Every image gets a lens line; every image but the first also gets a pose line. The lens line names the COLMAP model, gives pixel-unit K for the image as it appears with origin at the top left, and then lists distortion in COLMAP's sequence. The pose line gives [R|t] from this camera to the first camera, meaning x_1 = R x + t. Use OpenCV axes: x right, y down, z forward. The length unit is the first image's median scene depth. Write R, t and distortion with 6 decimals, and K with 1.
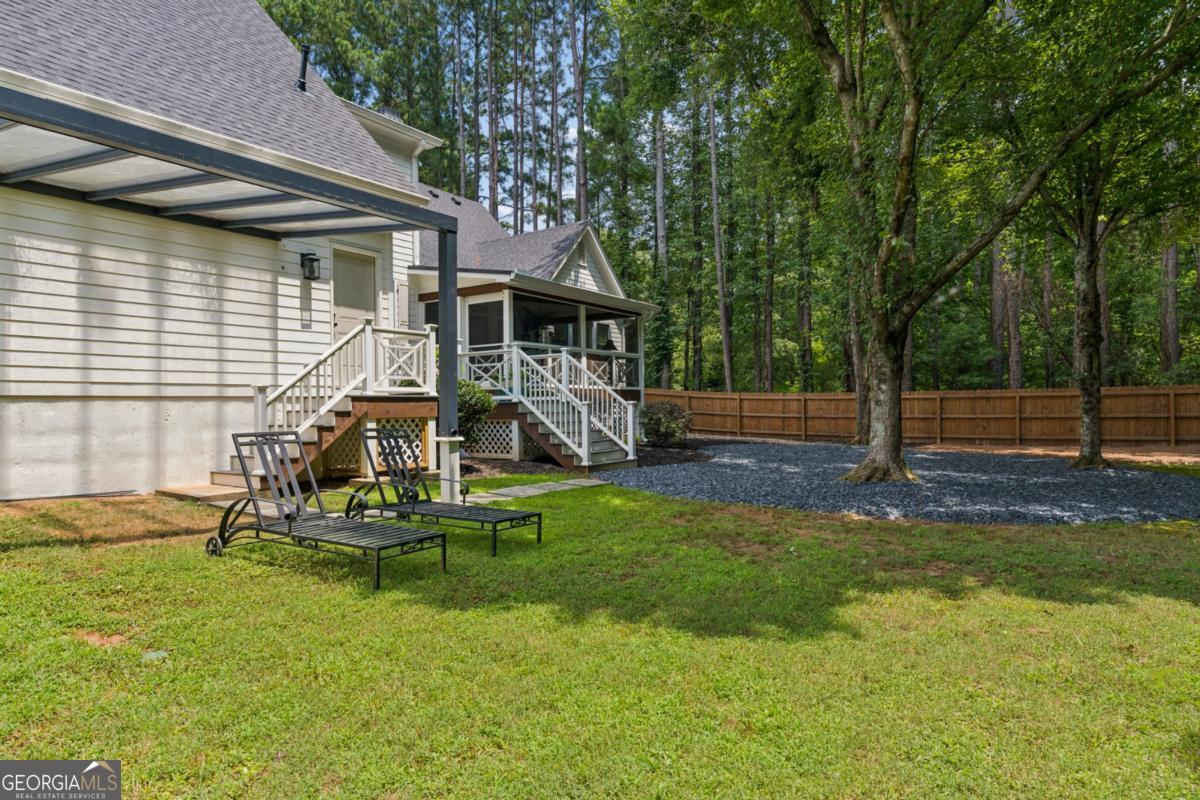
lens RADIAL K [[702.8, 0, 600.0], [0, 702.8, 400.0], [0, 0, 1]] dist [-0.001548, -0.000355]
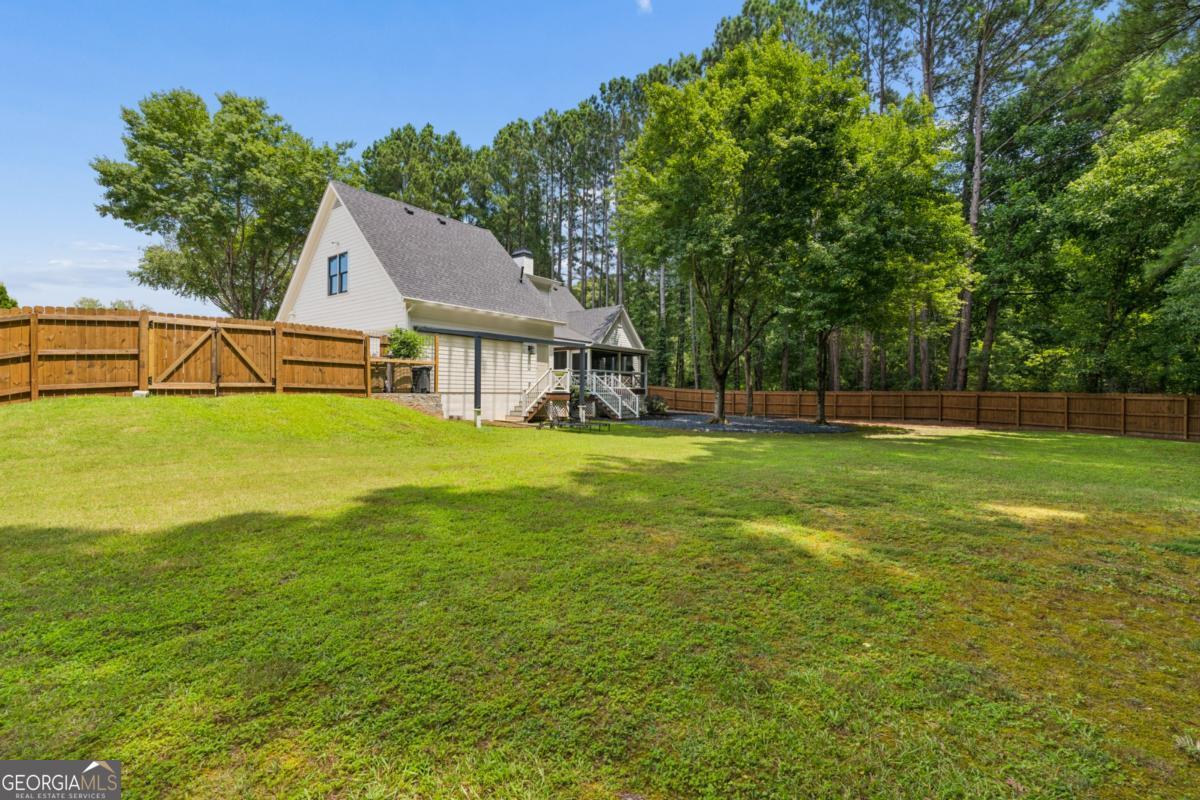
lens RADIAL K [[527.9, 0, 600.0], [0, 527.9, 400.0], [0, 0, 1]] dist [0.000424, 0.000101]
pose [[0.998230, 0.019067, -0.056330, 0.010525], [-0.017799, 0.999579, 0.022920, -0.015782], [0.056743, -0.021877, 0.998149, -0.667609]]
